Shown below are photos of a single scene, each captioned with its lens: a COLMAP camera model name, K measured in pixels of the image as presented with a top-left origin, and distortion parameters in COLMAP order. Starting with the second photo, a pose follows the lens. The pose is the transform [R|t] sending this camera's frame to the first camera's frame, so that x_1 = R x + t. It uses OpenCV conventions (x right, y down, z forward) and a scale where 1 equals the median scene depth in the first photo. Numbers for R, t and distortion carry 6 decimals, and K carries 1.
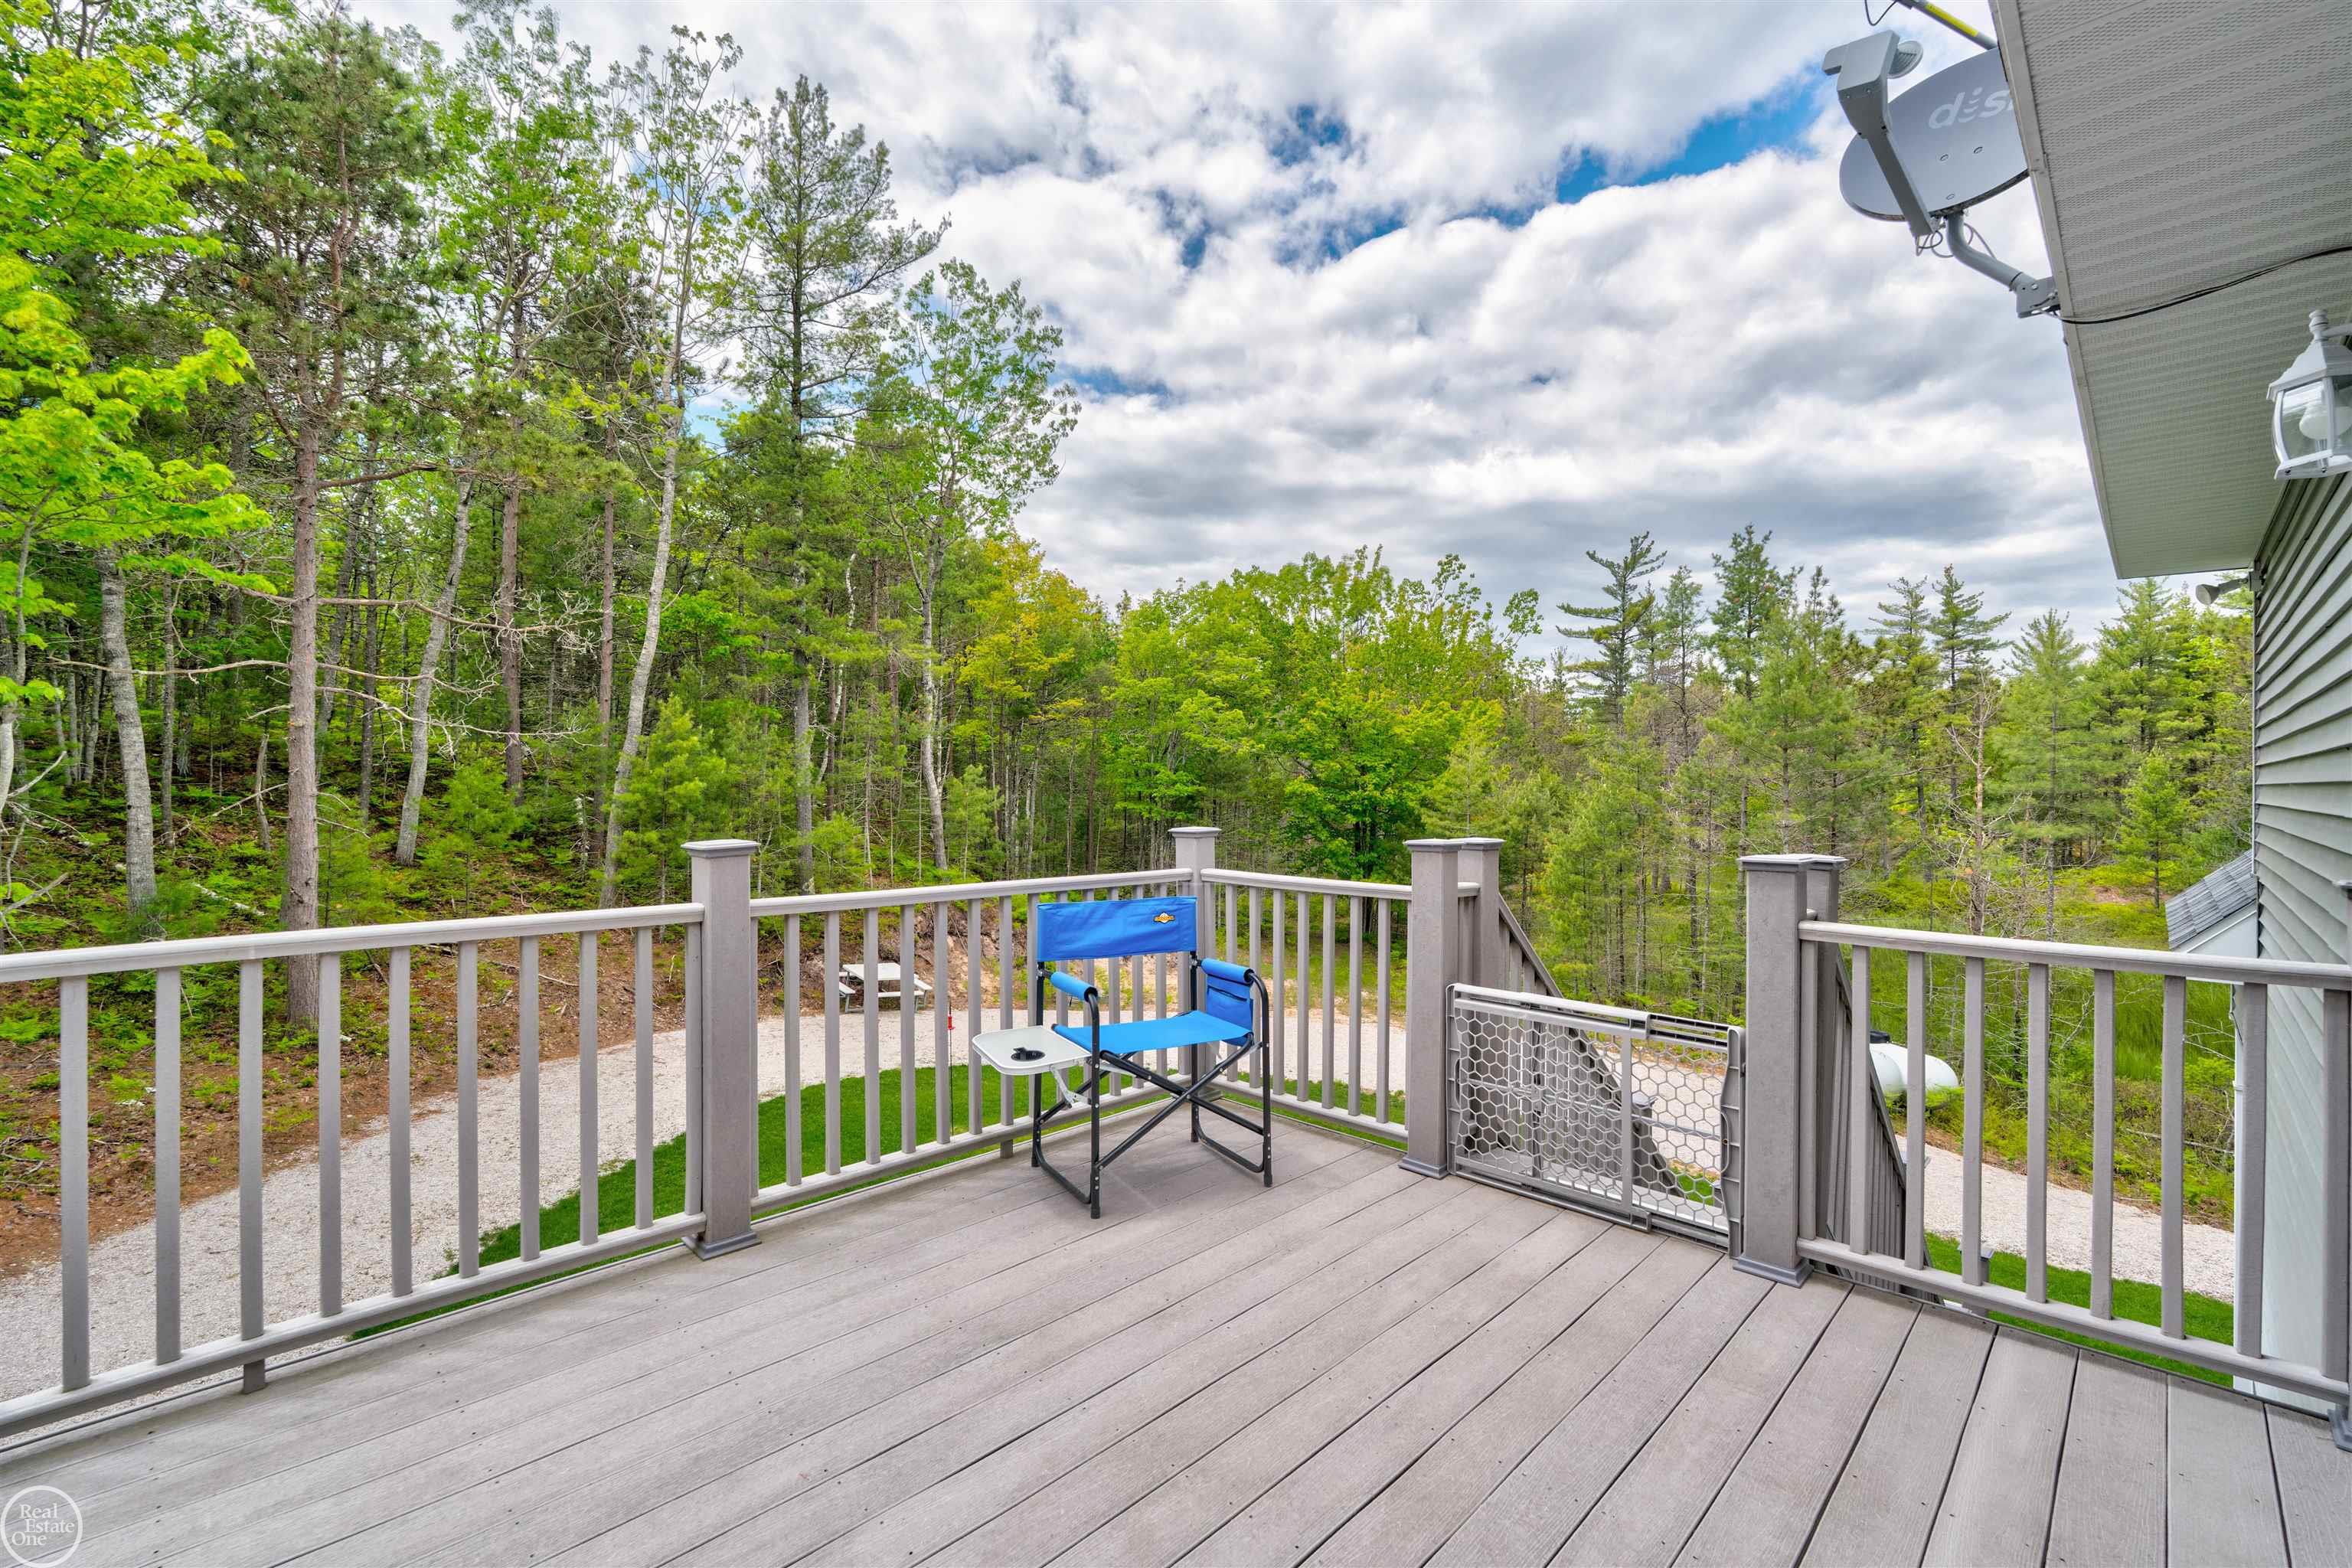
lens RADIAL K [[1020.3, 0, 1172.7], [0, 1020.3, 787.2], [0, 0, 1]] dist [-0.003902, -0.000326]
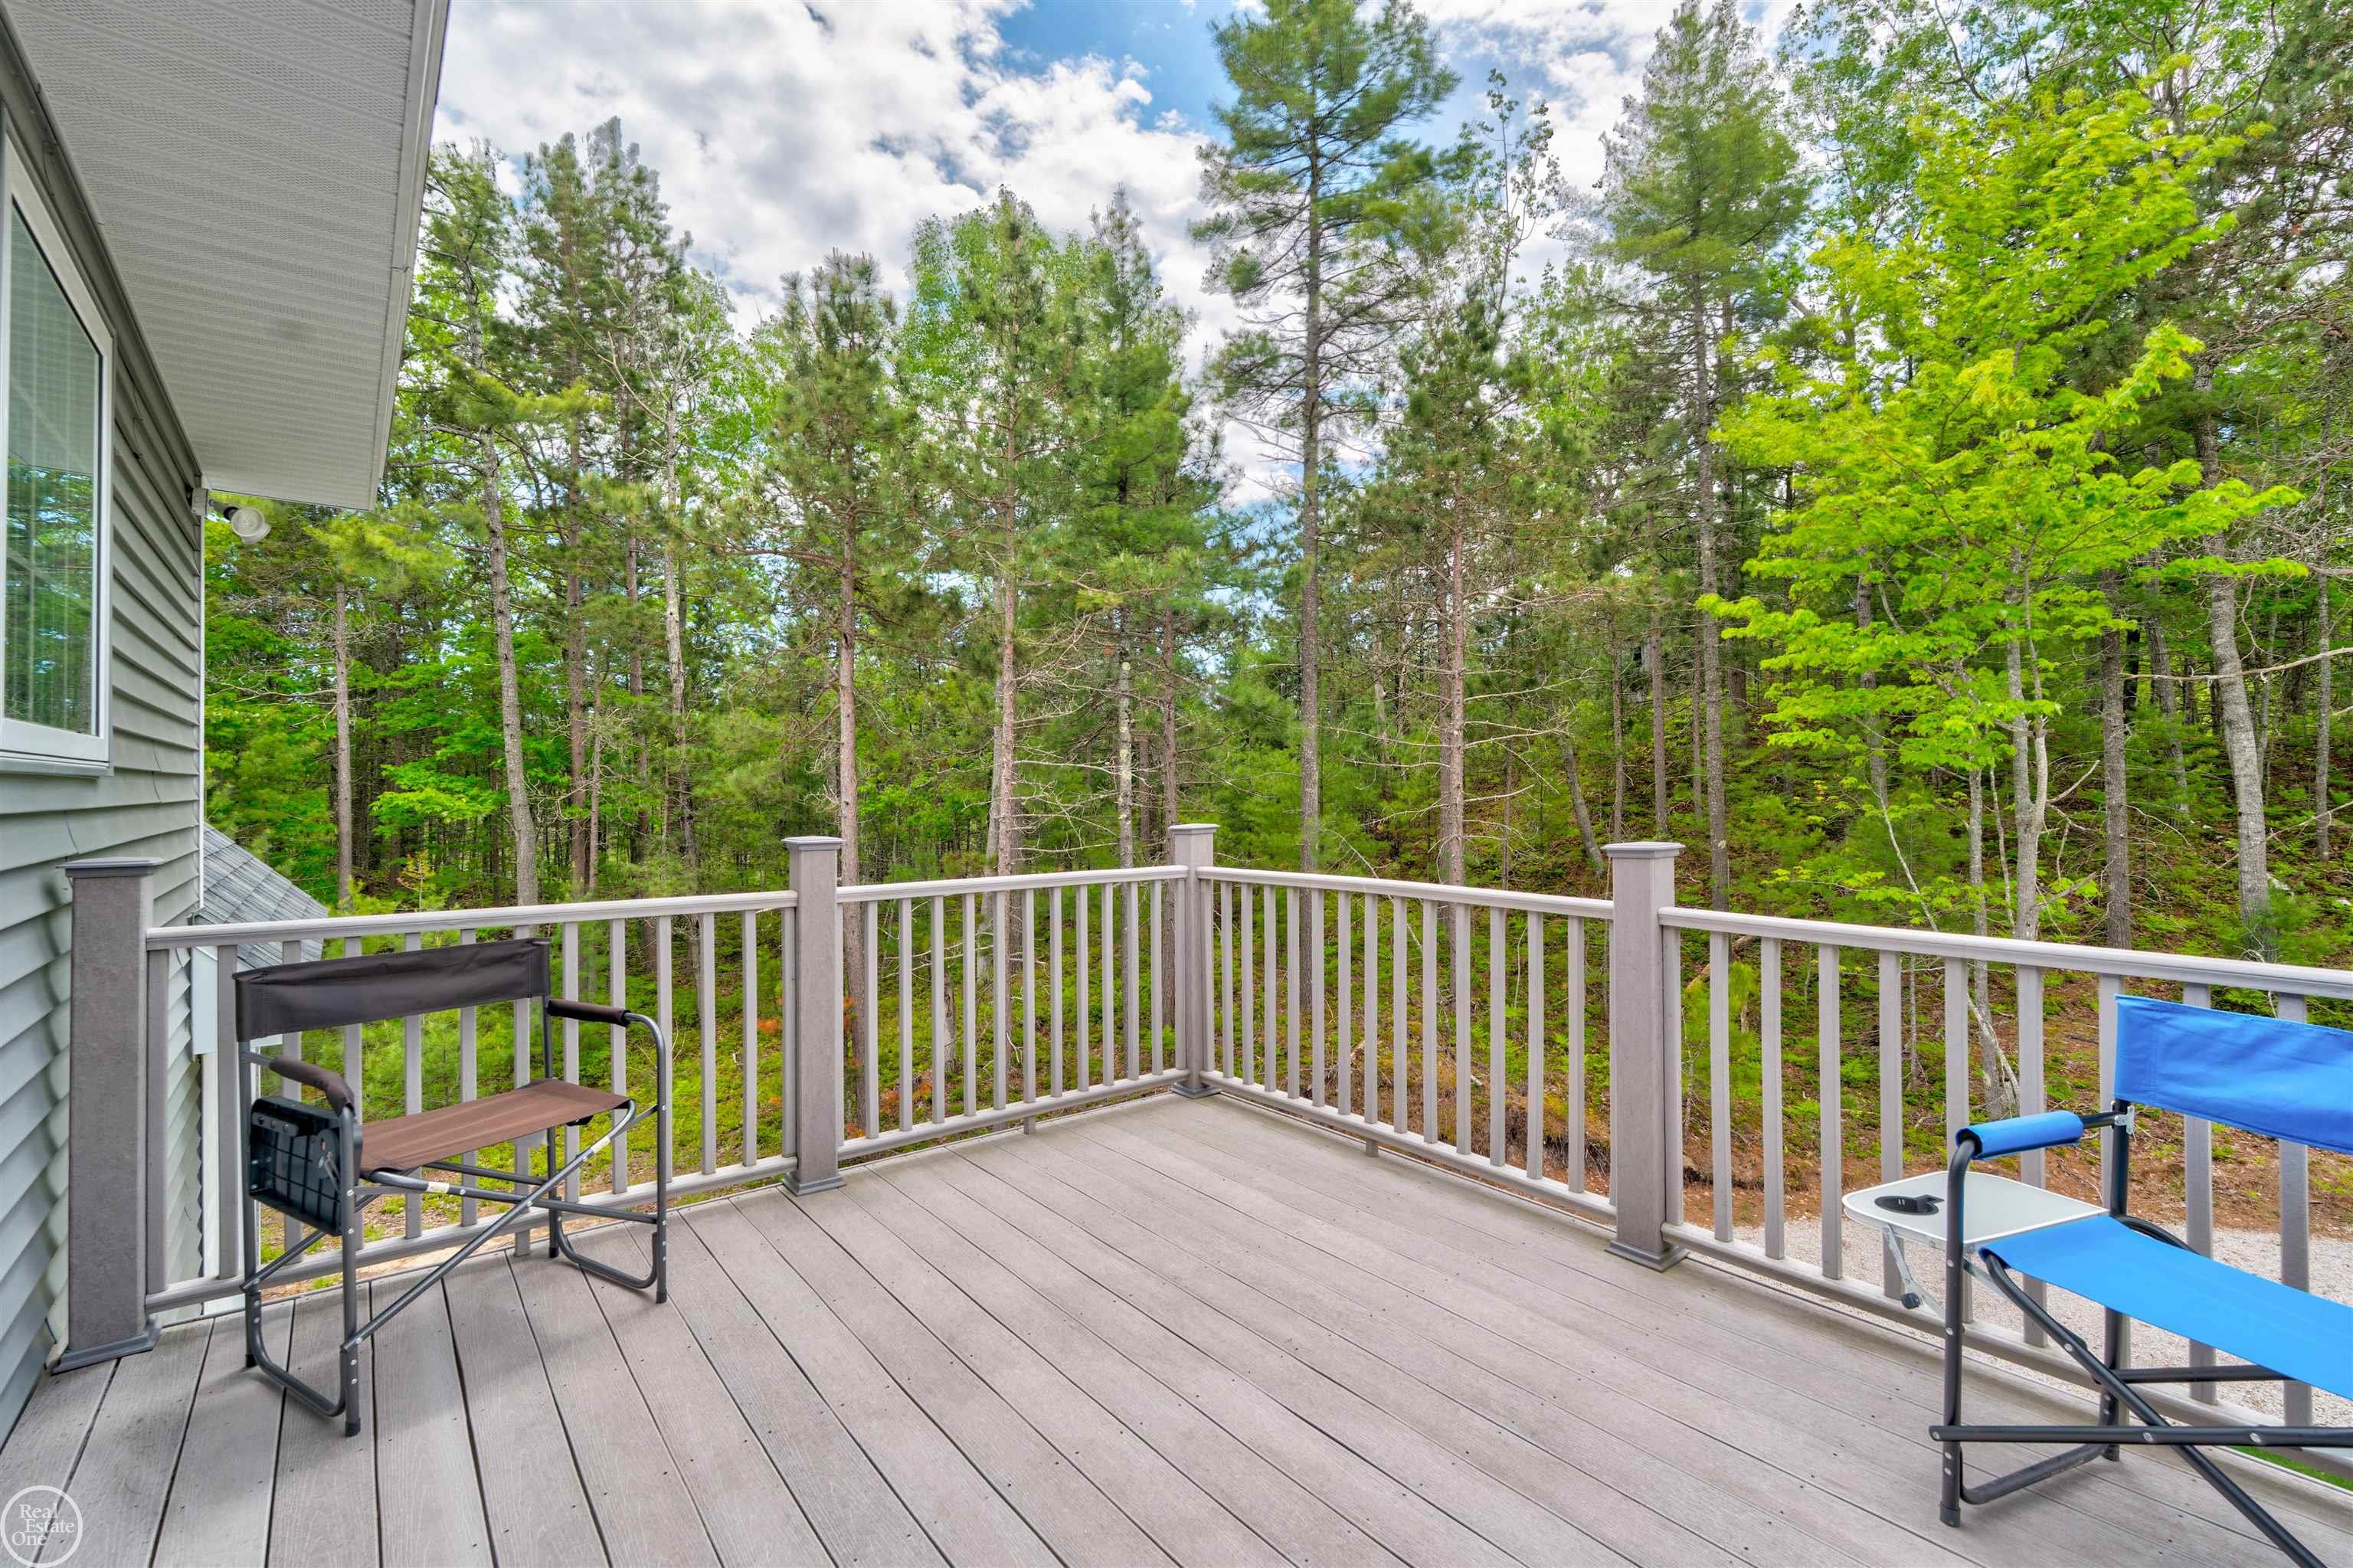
lens RADIAL K [[1020.8, 0, 1173.2], [0, 1020.8, 787.2], [0, 0, 1]] dist [-0.003902, -0.000326]
pose [[-0.117724, -0.015056, -0.992932, 0.555187], [0.010562, 0.999810, -0.016412, 0.005079], [0.992990, -0.012420, -0.117542, 0.613191]]
